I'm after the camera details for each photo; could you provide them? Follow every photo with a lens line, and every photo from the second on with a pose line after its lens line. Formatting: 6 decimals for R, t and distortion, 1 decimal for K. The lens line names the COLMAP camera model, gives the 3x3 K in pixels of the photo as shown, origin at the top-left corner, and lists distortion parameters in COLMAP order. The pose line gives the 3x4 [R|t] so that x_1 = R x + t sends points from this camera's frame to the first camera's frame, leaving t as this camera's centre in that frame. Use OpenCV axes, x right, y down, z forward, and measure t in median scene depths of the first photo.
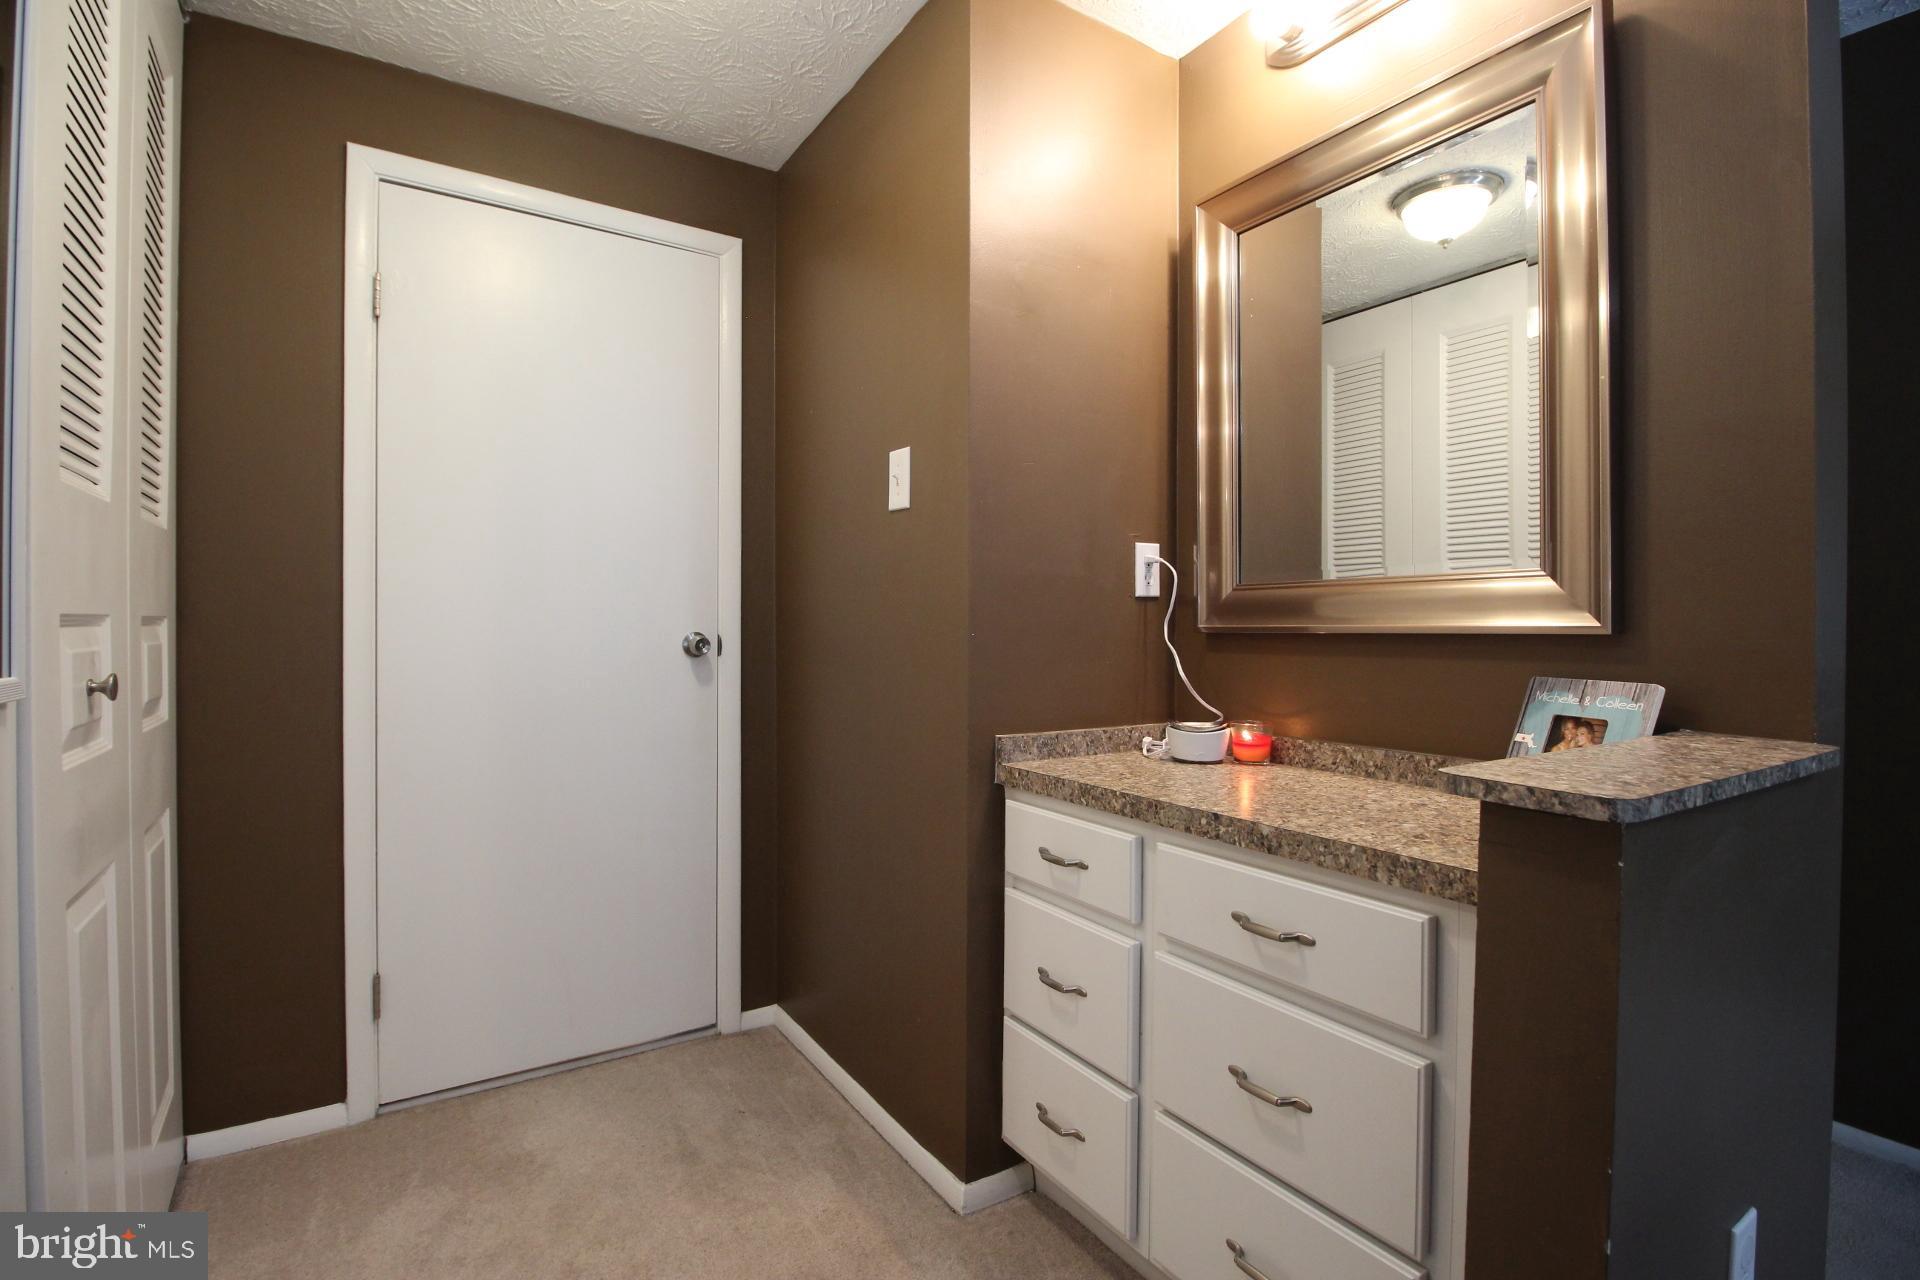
lens RADIAL K [[878.8, 0, 933.9], [0, 878.8, 631.6], [0, 0, 1]] dist [-0.001832, -0.010112]
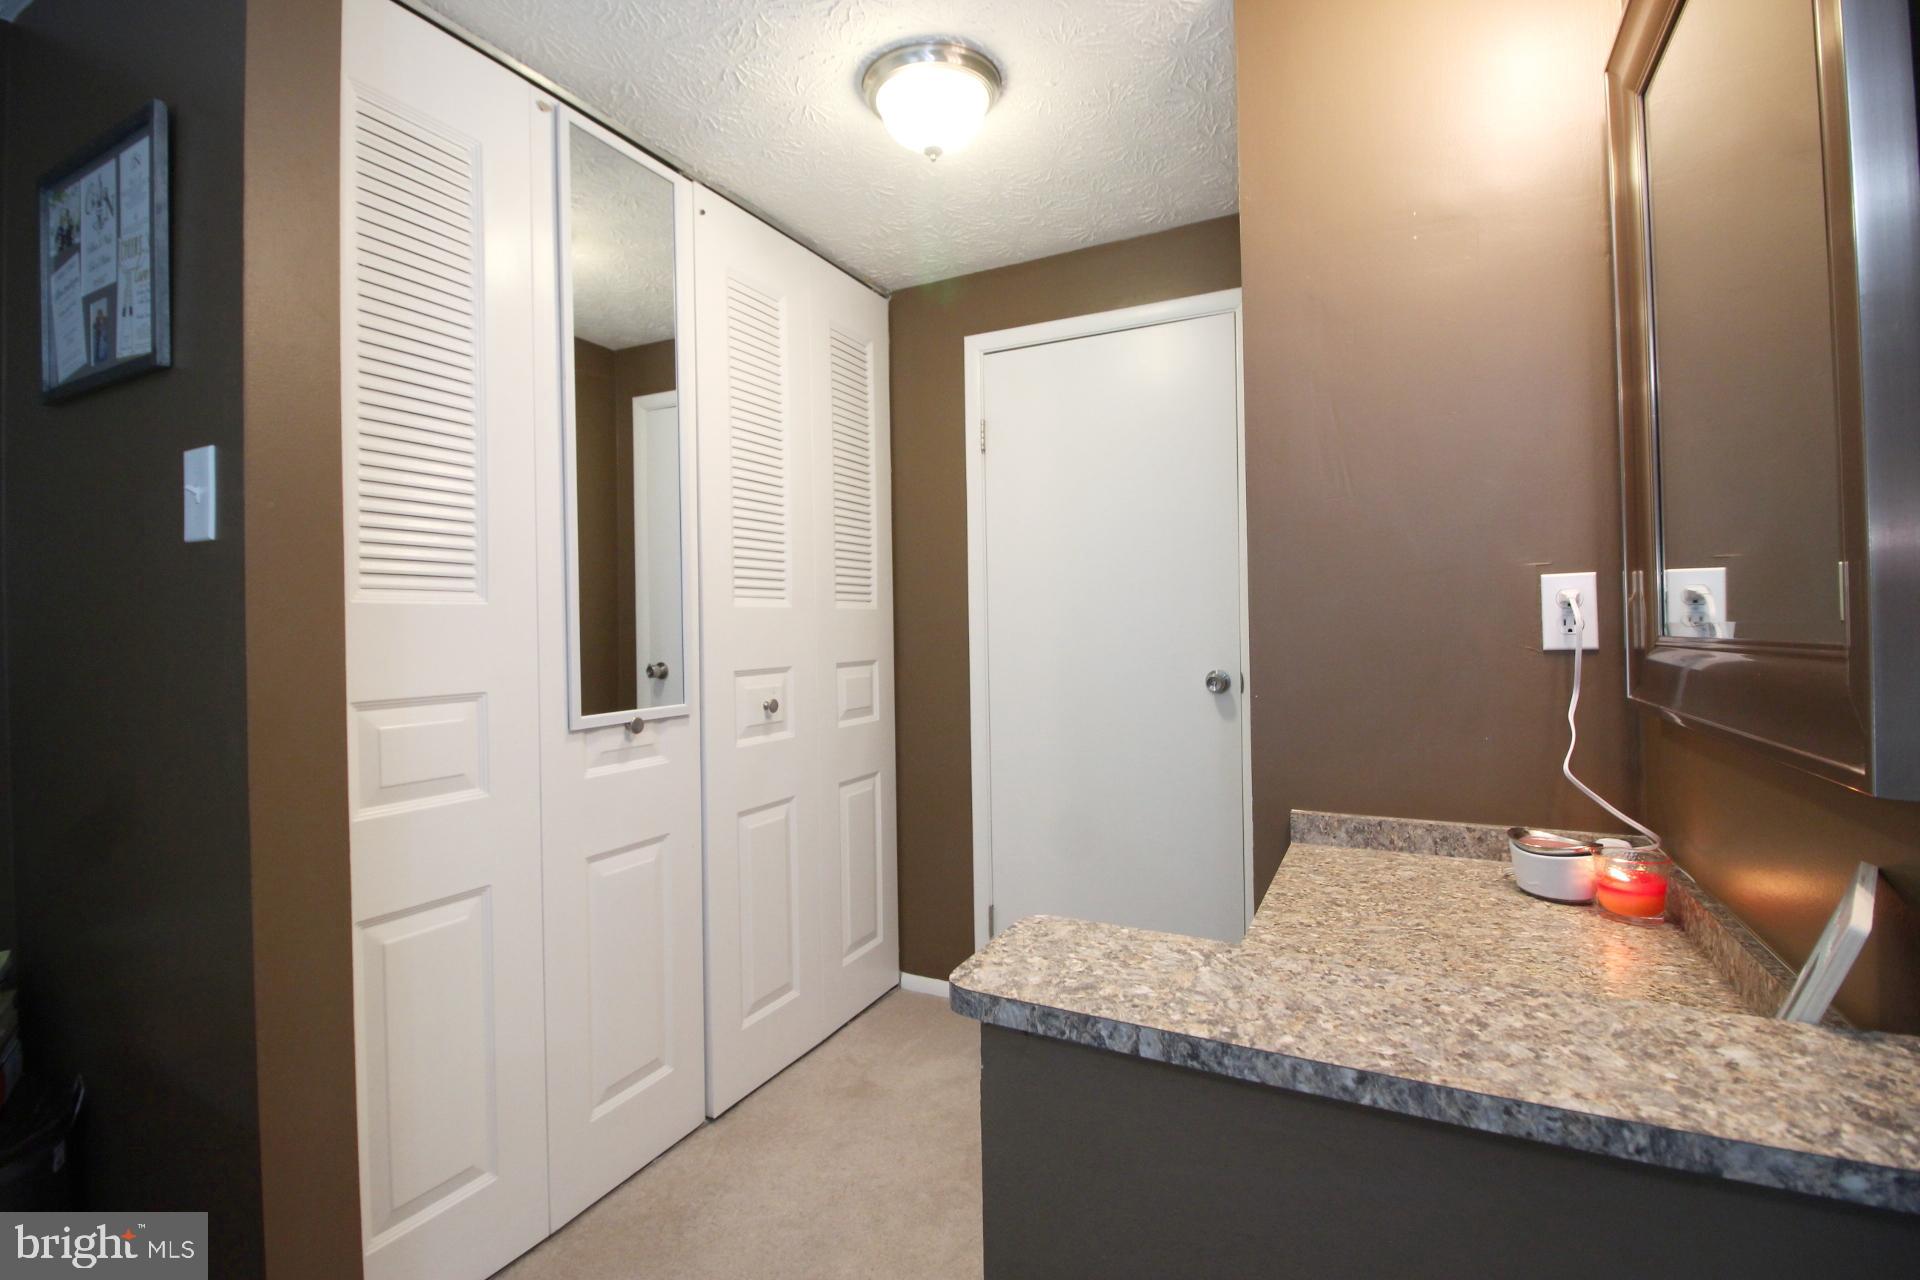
lens RADIAL K [[889.3, 0, 950.1], [0, 889.3, 631.1], [0, 0, 1]] dist [-0.001814, -0.012379]
pose [[0.494875, -0.009225, -0.868915, 0.644135], [0.014452, 0.999893, -0.002384, -0.061928], [0.868844, -0.011378, 0.494955, 0.239333]]
